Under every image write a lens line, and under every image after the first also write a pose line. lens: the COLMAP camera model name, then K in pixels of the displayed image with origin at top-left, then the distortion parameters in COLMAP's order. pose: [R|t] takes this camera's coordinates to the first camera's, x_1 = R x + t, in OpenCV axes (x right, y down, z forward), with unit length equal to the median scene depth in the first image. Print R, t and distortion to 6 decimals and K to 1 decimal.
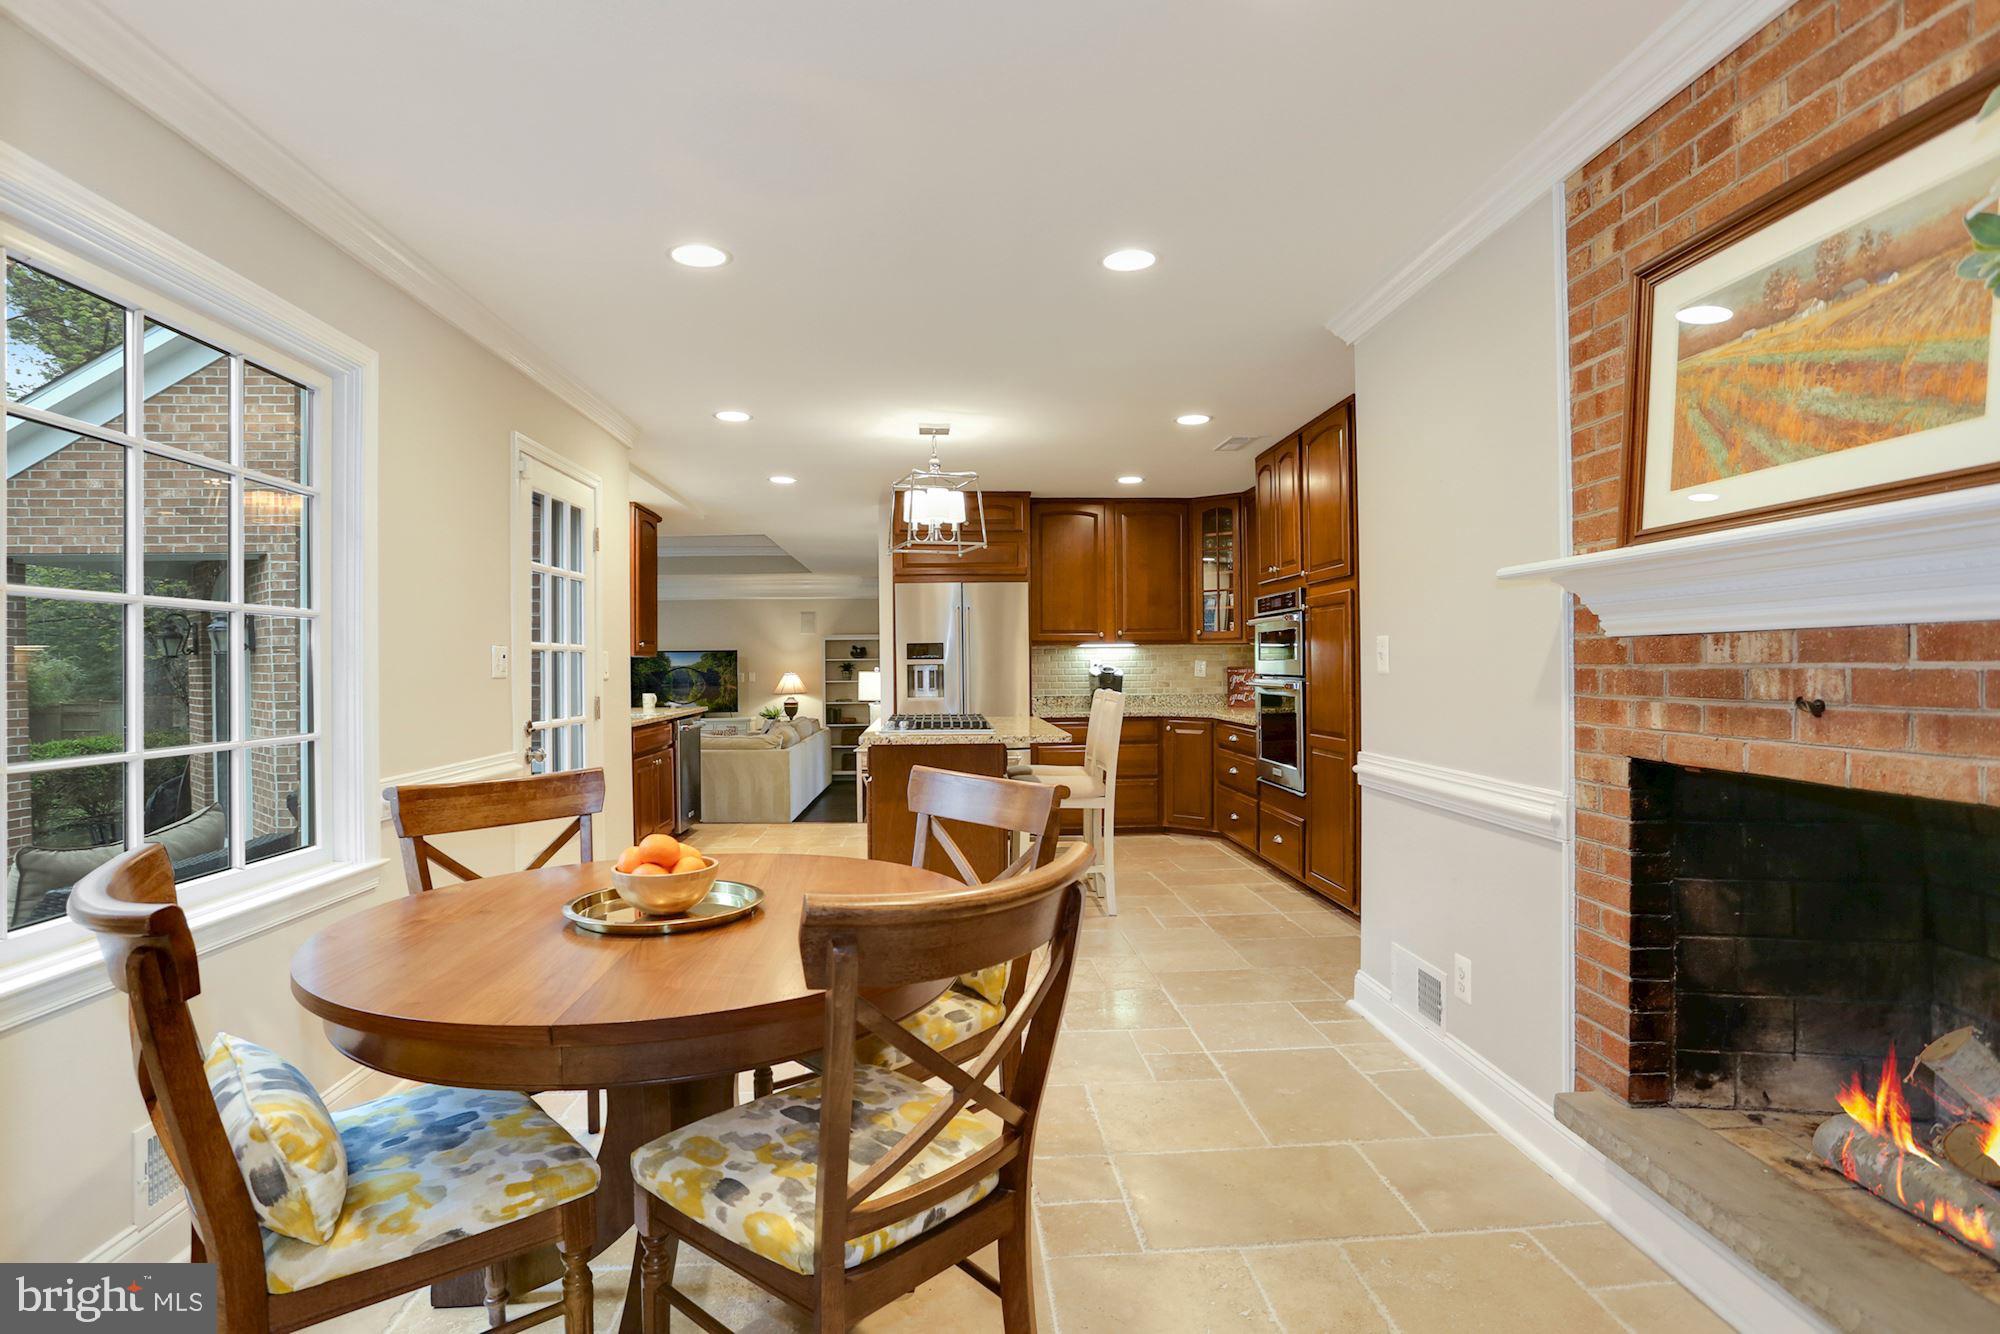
lens RADIAL K [[1102.9, 0, 1000.0], [0, 1102.9, 667.0], [0, 0, 1]] dist [-0.003072, 0.030854]
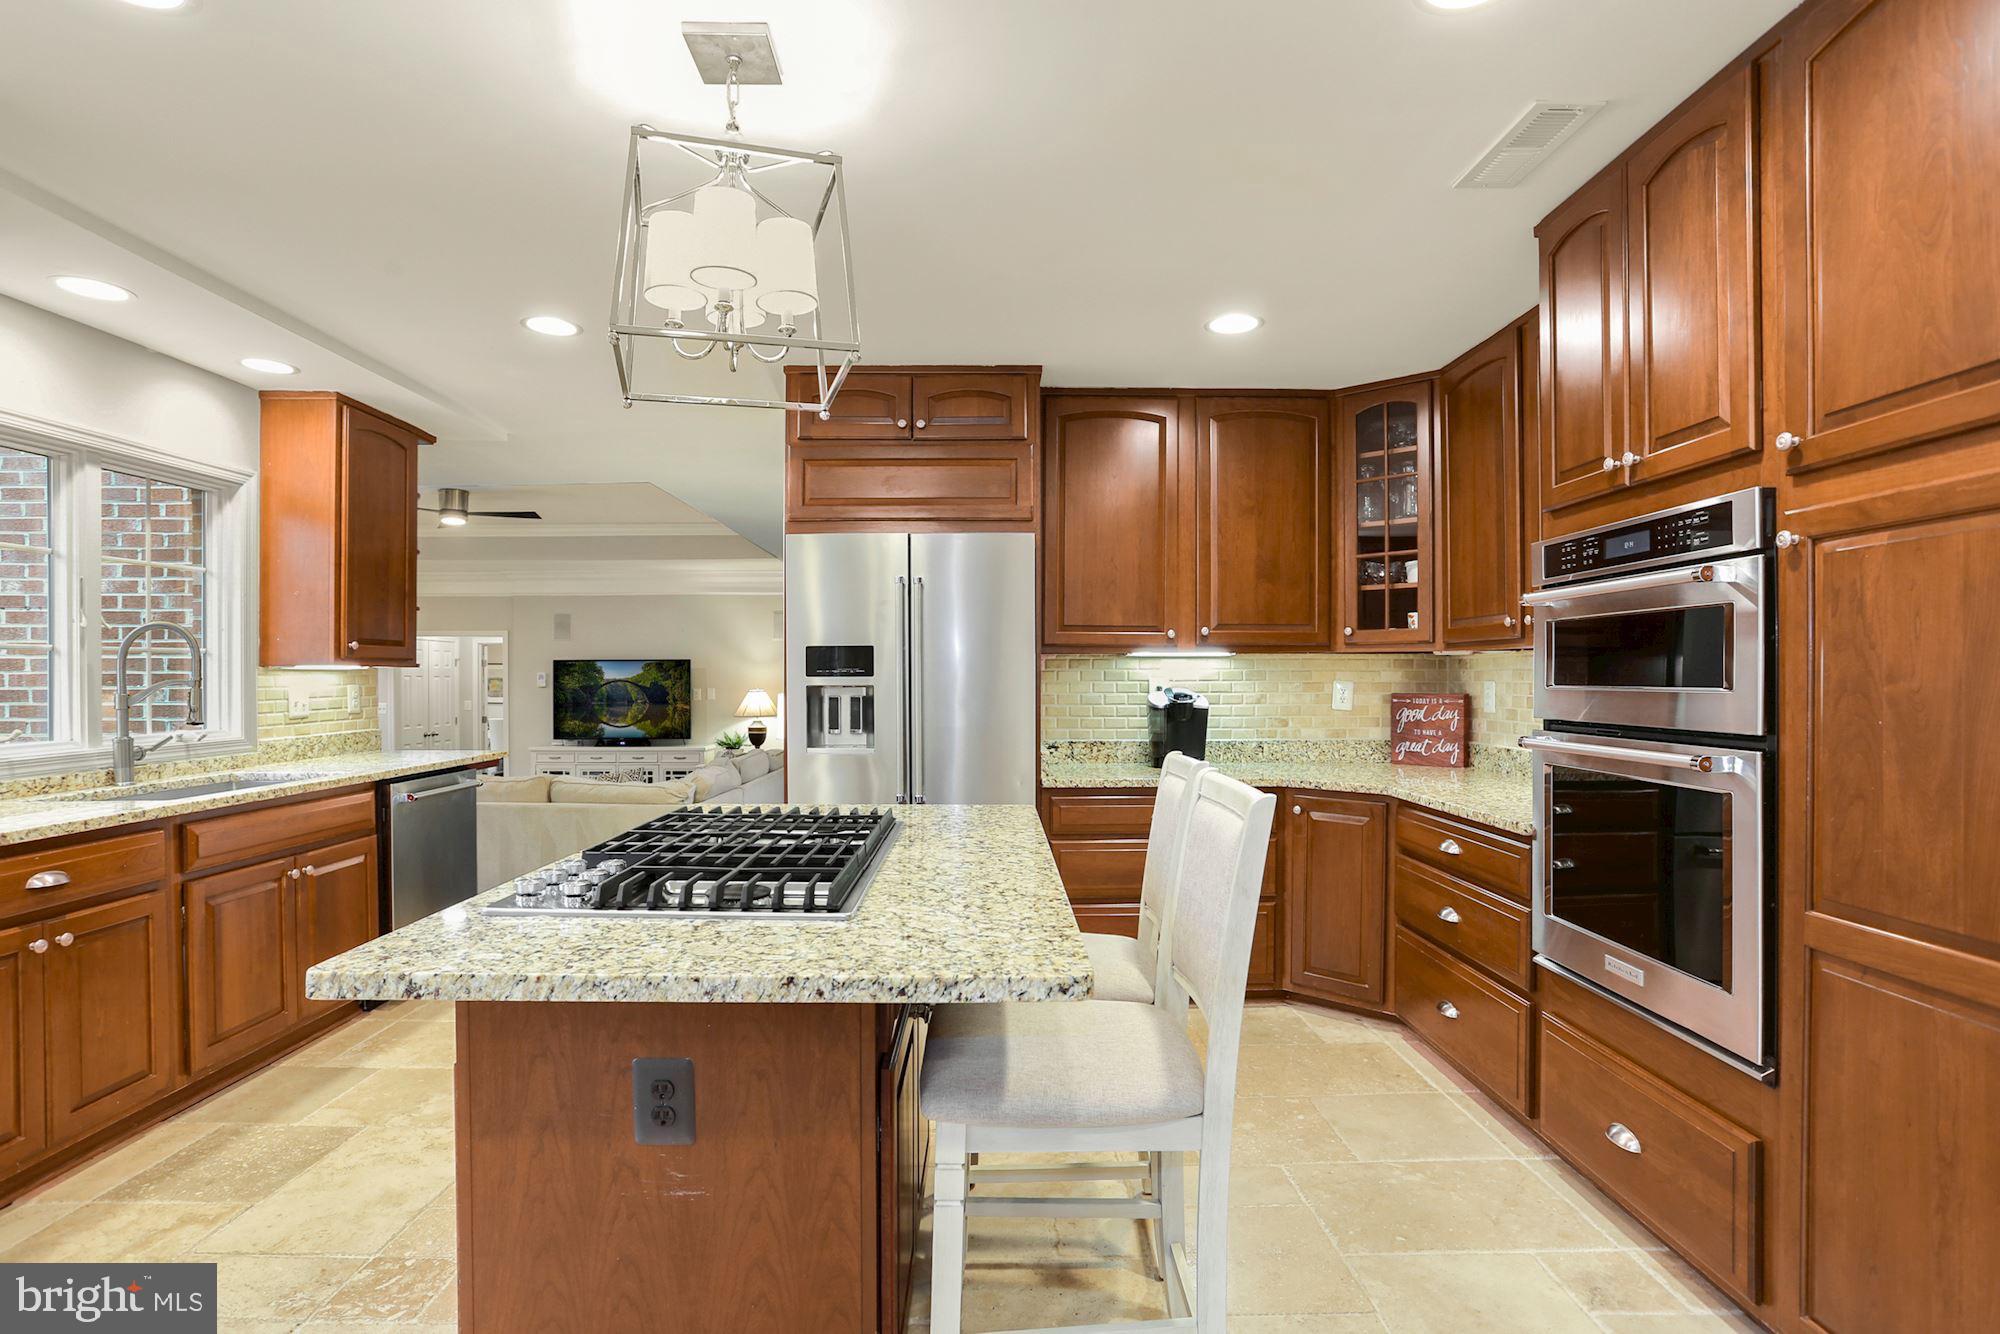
lens RADIAL K [[1102.9, 0, 1000.0], [0, 1102.9, 667.0], [0, 0, 1]] dist [-0.003072, 0.030854]
pose [[0.998660, 0.008284, -0.051076, 0.034712], [-0.008845, 0.999903, -0.010766, -0.006157], [0.050982, 0.011203, 0.998637, 0.443971]]
